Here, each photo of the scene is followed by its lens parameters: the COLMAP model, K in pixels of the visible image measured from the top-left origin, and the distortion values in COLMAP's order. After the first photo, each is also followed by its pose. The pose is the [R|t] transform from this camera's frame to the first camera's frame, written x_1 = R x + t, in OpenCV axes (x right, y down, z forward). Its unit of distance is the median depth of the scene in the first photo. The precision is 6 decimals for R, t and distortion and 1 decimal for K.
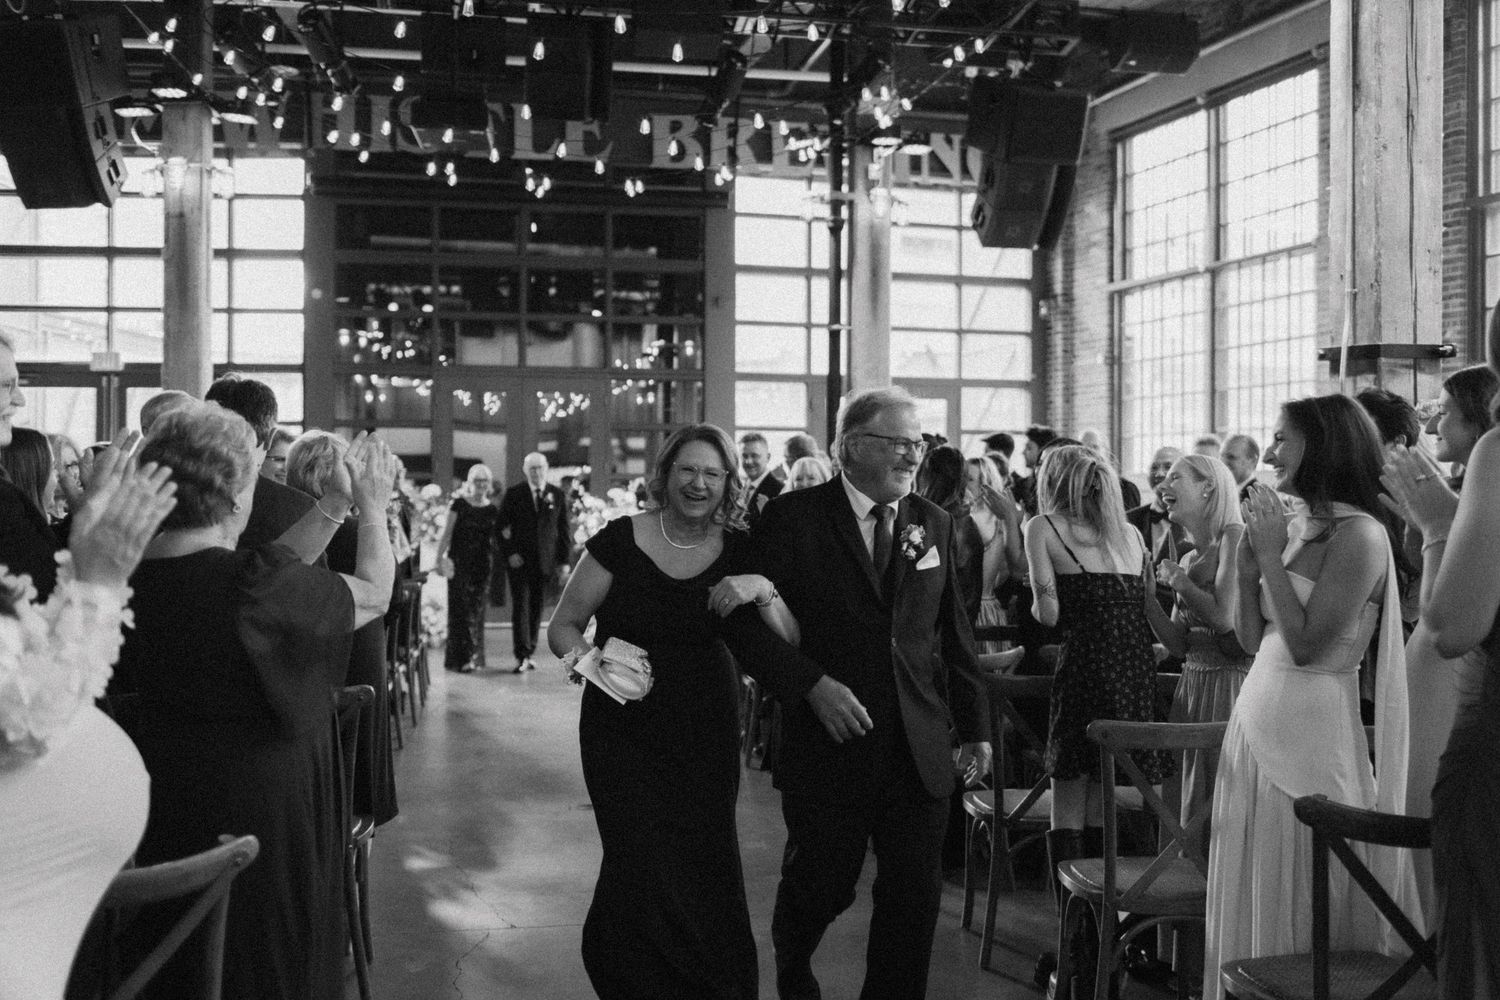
lens RADIAL K [[1436.2, 0, 754.7], [0, 1436.2, 494.9], [0, 0, 1]] dist [0.000161, -0.003524]
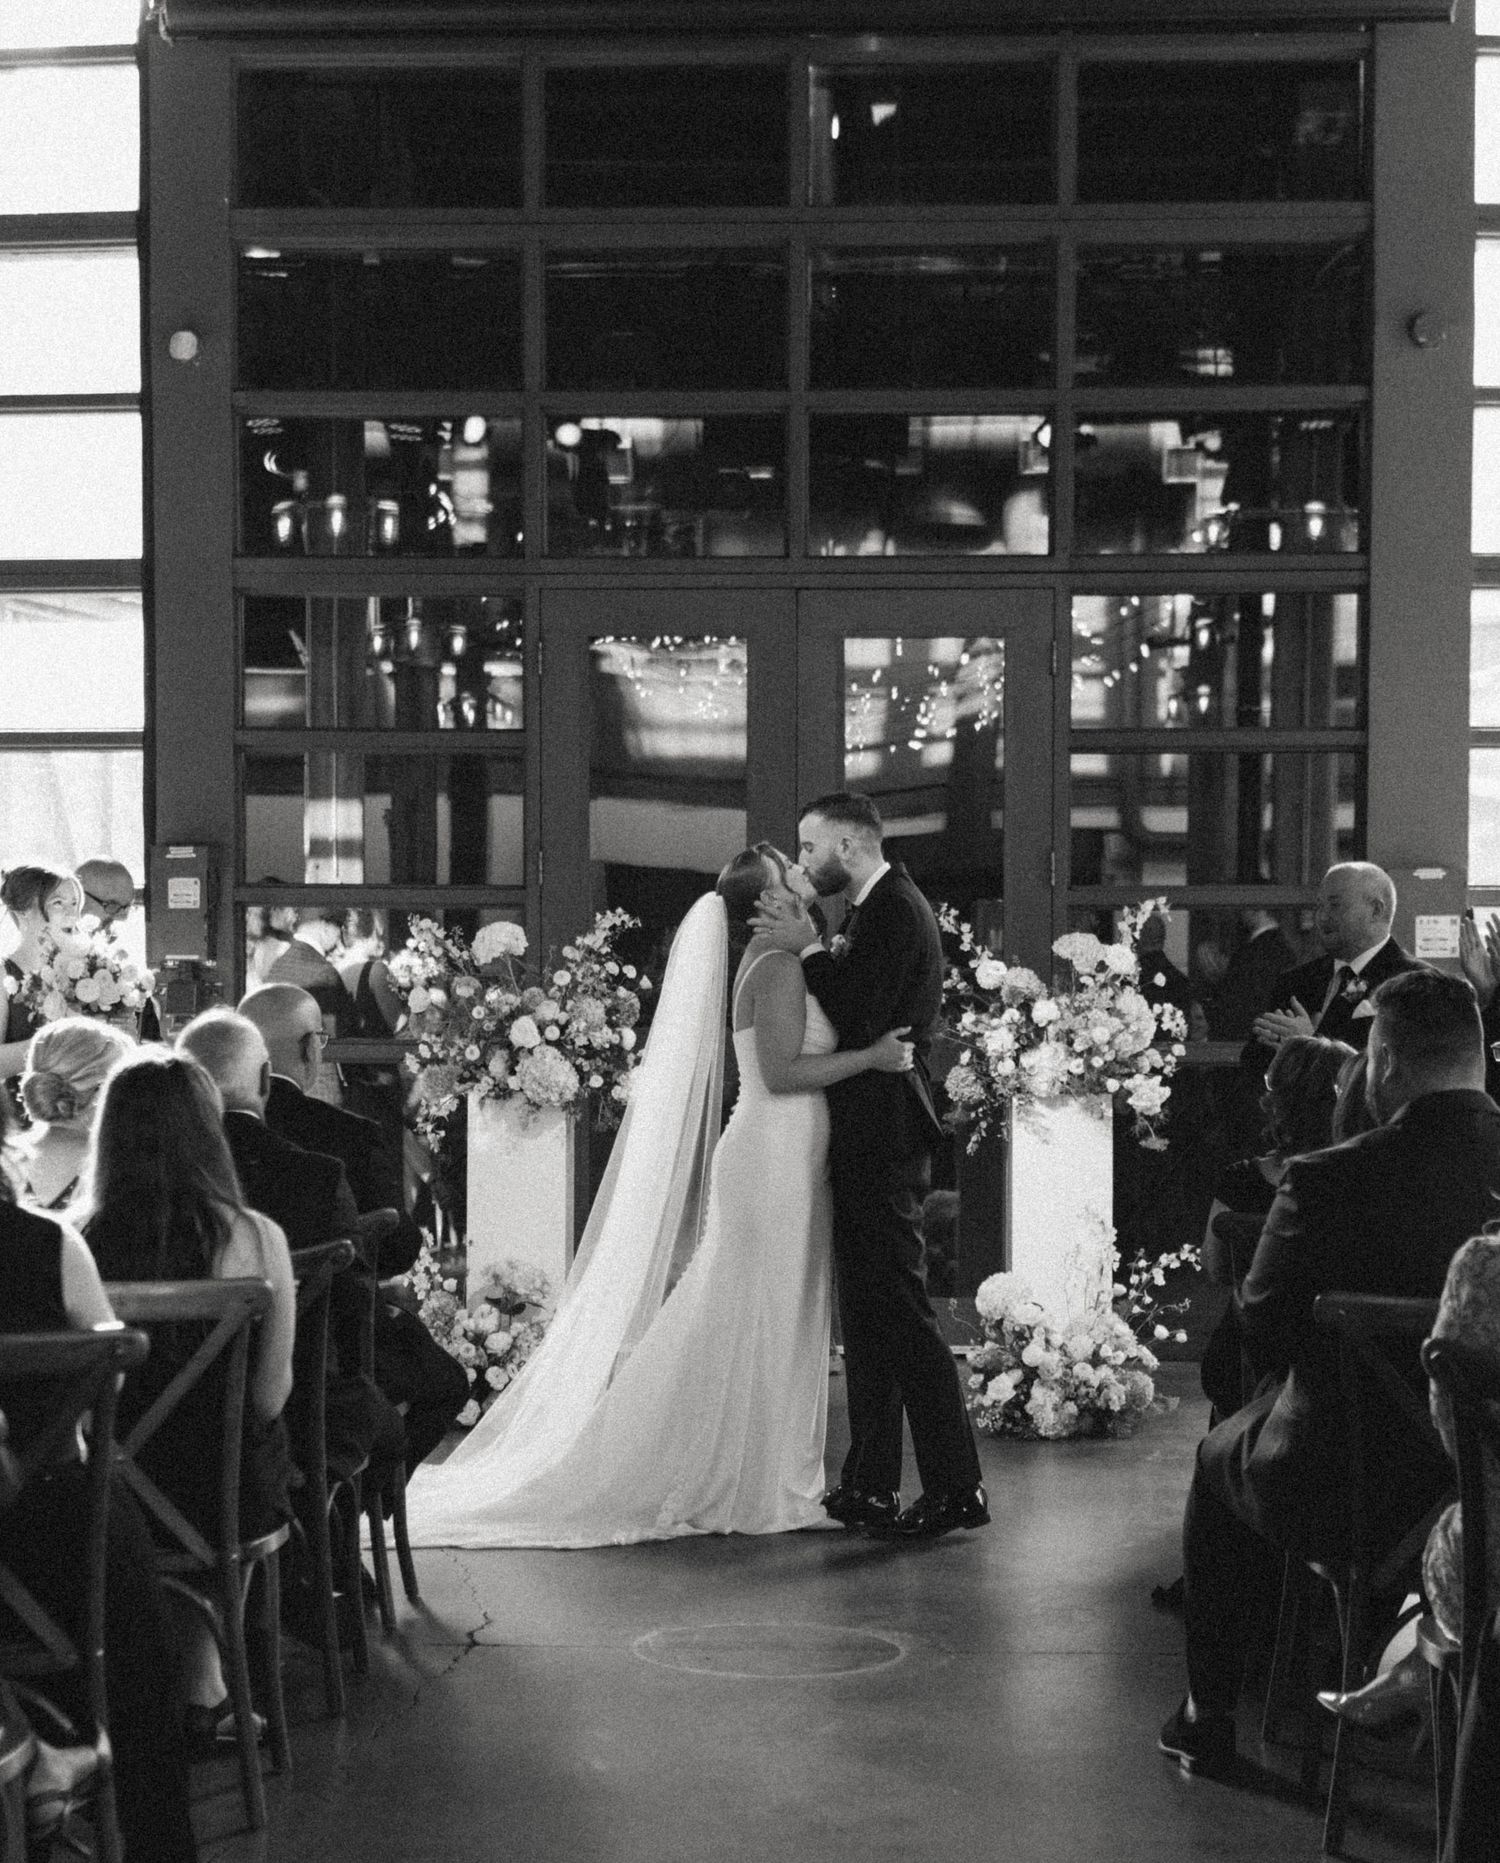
lens RADIAL K [[3392.8, 0, 745.2], [0, 3392.8, 1066.3], [0, 0, 1]] dist [0.163288, -0.191329]
pose [[0.978352, 0.004135, -0.206905, -0.013495], [0.001936, 0.999574, 0.029127, 0.003124], [0.206937, -0.028897, 0.977927, 0.249125]]
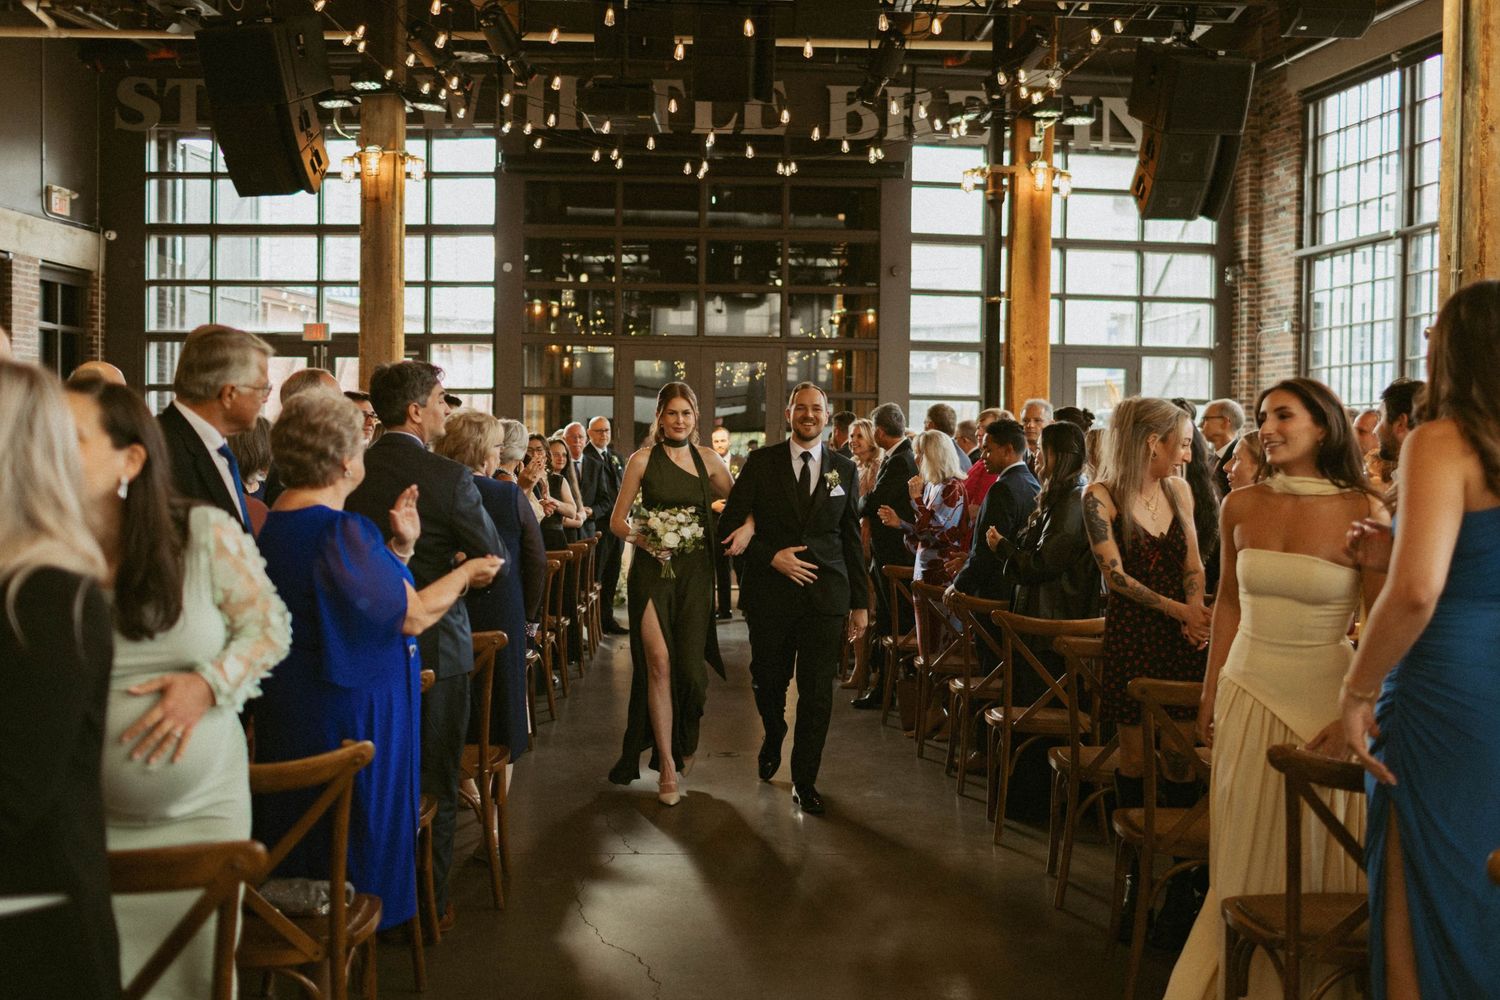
lens RADIAL K [[1456.3, 0, 759.8], [0, 1456.3, 493.2], [0, 0, 1]] dist [-0.004162, 0.006157]
pose [[0.990611, 0.012474, -0.136142, 0.024677], [-0.009393, 0.999686, 0.023250, -0.001668], [0.136389, -0.021753, 0.990416, -0.031831]]
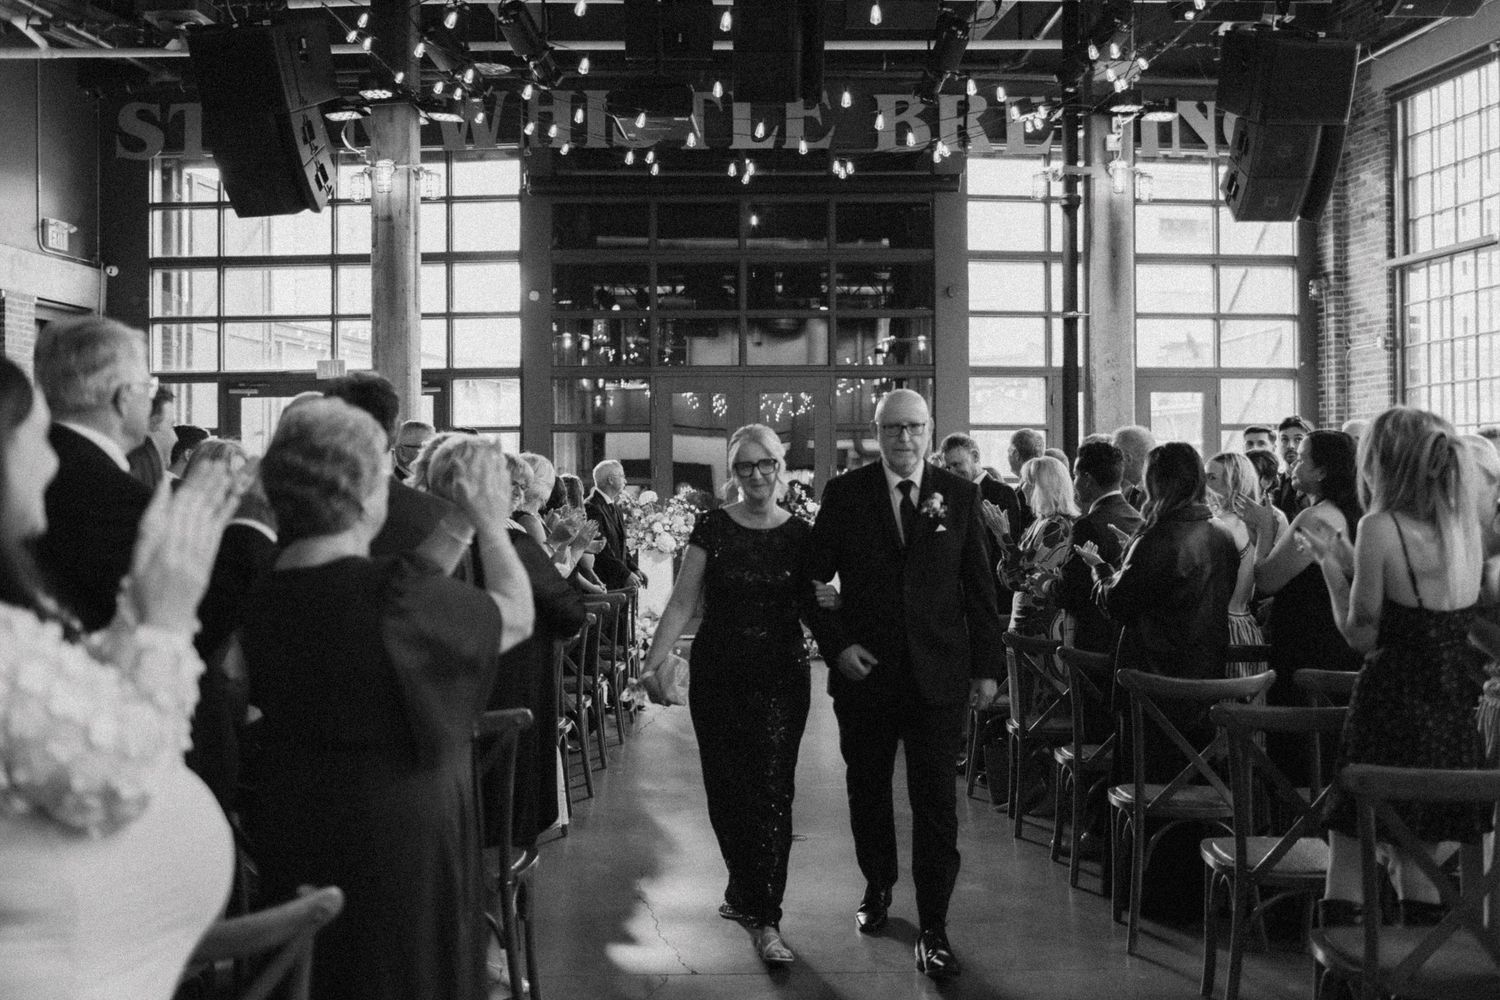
lens RADIAL K [[1497.6, 0, 767.9], [0, 1497.6, 487.7], [0, 0, 1]] dist [0.001833, -0.007332]
pose [[0.987687, -0.009801, -0.156135, 0.009687], [0.008598, 0.999928, -0.008380, 0.000082], [0.156206, 0.006934, 0.987700, 0.020293]]
